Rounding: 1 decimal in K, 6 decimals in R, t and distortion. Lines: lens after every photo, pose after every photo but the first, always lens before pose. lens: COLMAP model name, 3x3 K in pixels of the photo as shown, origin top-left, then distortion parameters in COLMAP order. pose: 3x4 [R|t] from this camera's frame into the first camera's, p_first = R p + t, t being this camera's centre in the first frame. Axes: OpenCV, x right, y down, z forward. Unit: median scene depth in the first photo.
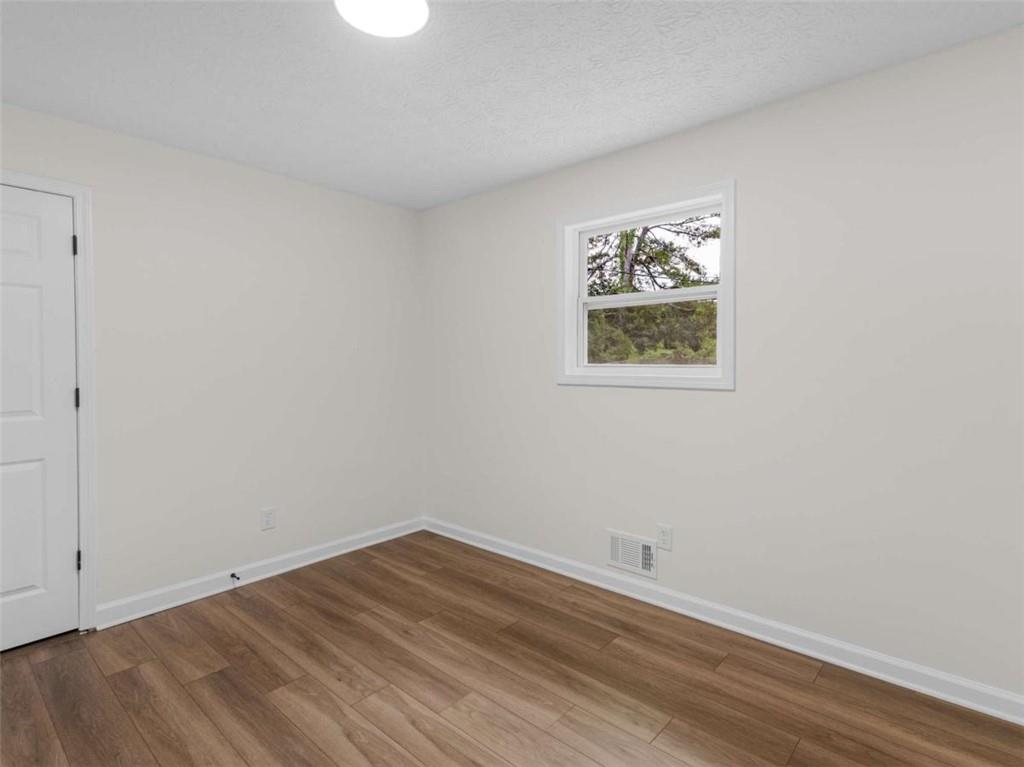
lens RADIAL K [[525.2, 0, 512.1], [0, 525.2, 370.5], [0, 0, 1]] dist [0.018852, -0.000768]
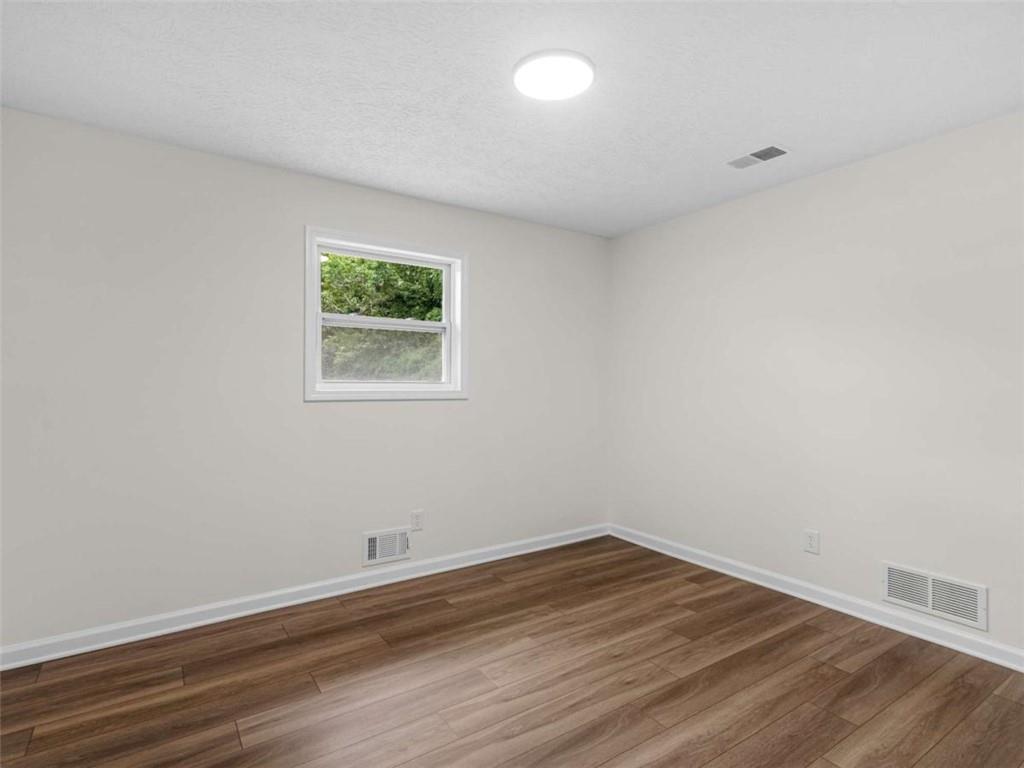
lens RADIAL K [[518.2, 0, 512.0], [0, 518.2, 384.0], [0, 0, 1]] dist [0.019022, -0.001226]
pose [[0.266238, 0.000249, 0.963907, -0.836760], [0.008927, 0.999956, -0.002724, 0.001772], [-0.963866, 0.009330, 0.266224, 0.464585]]
